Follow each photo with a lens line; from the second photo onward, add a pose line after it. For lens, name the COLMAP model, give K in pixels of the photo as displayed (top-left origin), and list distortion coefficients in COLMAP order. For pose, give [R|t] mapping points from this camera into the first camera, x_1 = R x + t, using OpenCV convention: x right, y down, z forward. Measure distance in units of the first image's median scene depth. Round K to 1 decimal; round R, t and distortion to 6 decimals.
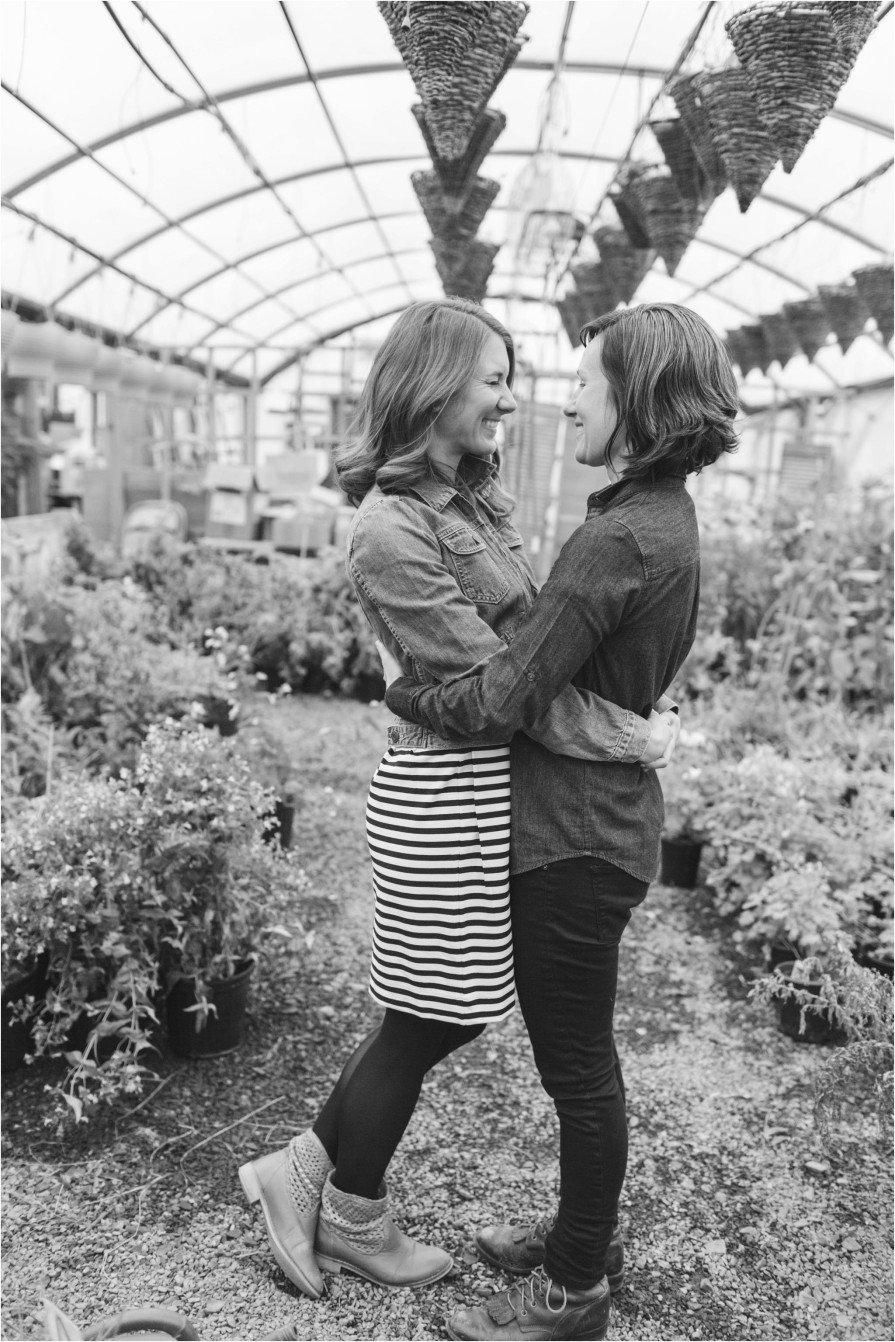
lens RADIAL K [[1332.3, 0, 439.4], [0, 1332.3, 689.9], [0, 0, 1]] dist [0.004803, -0.000241]
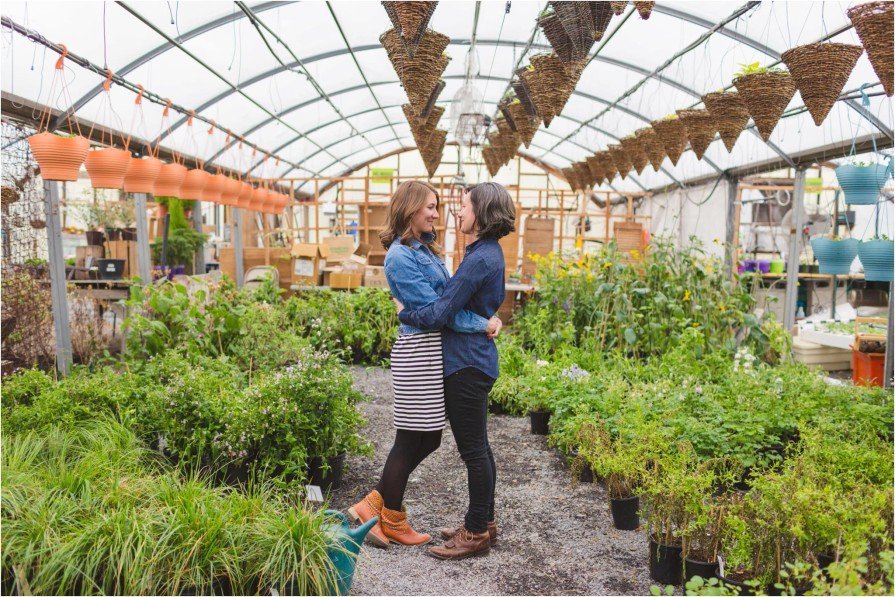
lens RADIAL K [[889.4, 0, 447.5], [0, 889.4, 298.5], [0, 0, 1]] dist [0.005510, -0.003792]
pose [[0.999181, -0.031387, 0.025548, 0.005177], [0.033851, 0.994151, -0.102561, 0.068973], [-0.022180, 0.103341, 0.994399, -0.384213]]
